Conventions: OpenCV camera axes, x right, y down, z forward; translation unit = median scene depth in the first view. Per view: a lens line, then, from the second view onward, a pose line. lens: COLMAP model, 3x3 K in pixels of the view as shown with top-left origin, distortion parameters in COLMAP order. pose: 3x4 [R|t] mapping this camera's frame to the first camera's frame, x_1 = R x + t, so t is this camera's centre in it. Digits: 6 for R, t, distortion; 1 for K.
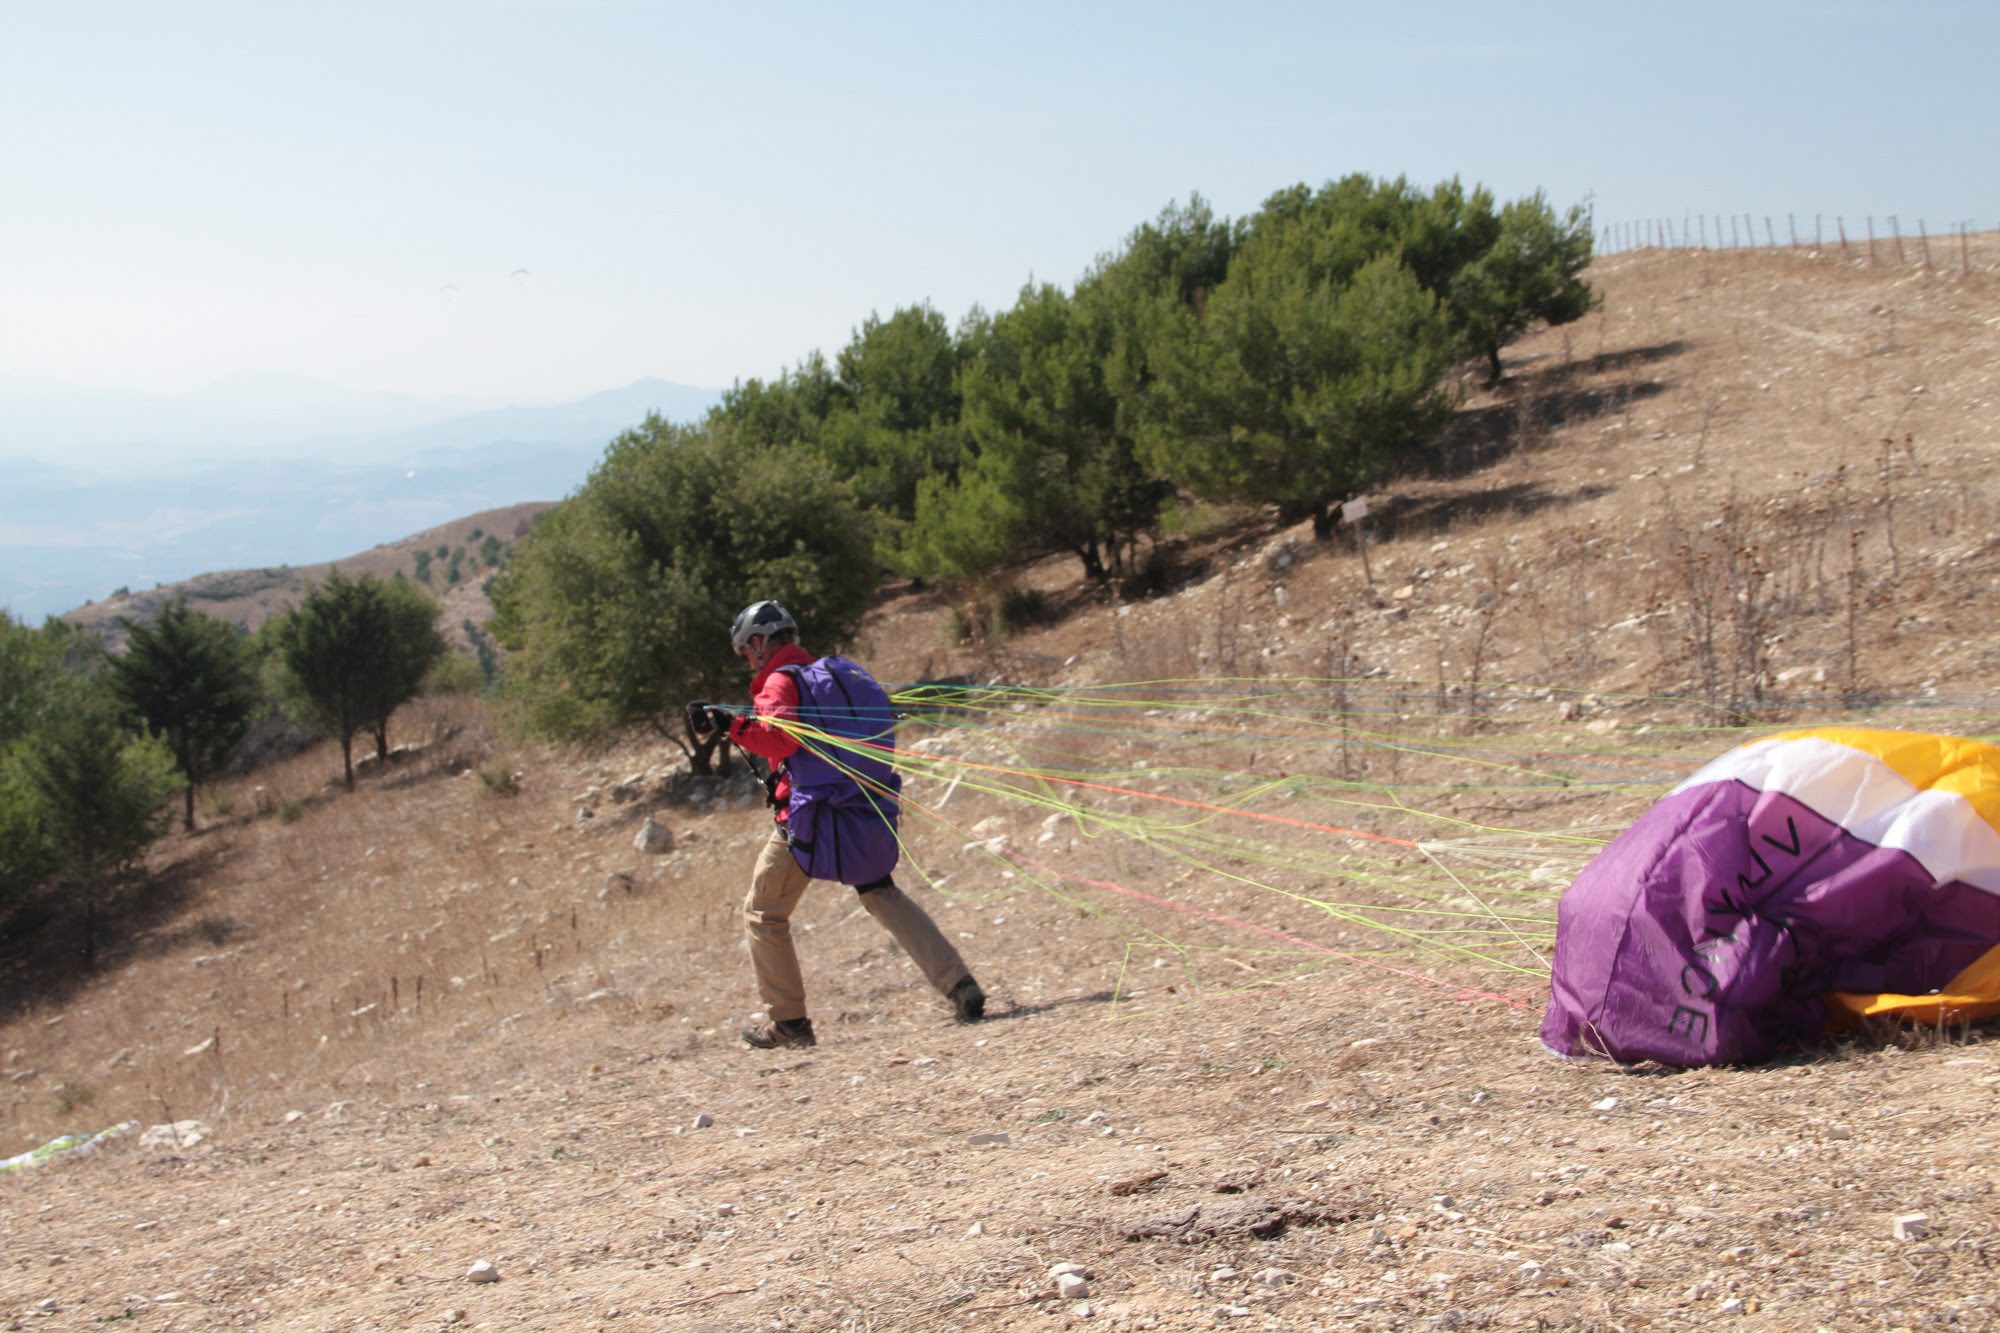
lens RADIAL K [[2783.7, 0, 994.4], [0, 2783.7, 679.3], [0, 0, 1]] dist [0.112790, 0.000000]
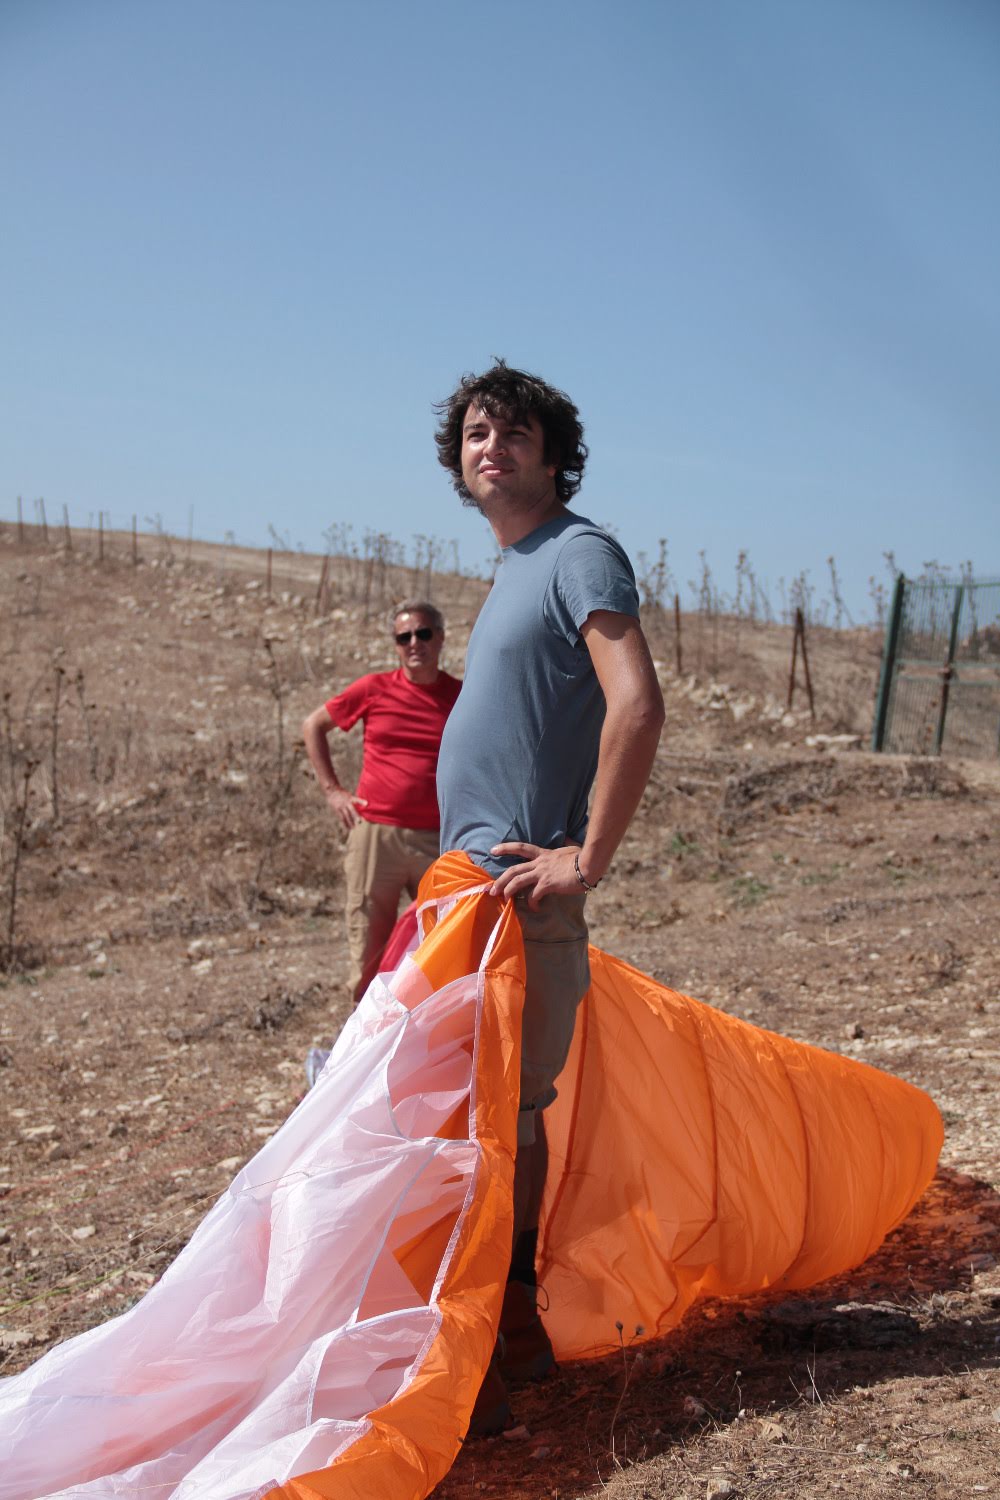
lens RADIAL K [[2524.1, 0, 498.3], [0, 2524.1, 750.8], [0, 0, 1]] dist [0.251290, 0.000000]
pose [[0.874759, 0.097951, 0.474556, 0.277277], [-0.069417, 0.994586, -0.077330, -0.026824], [-0.479561, 0.034703, 0.876822, 1.105295]]
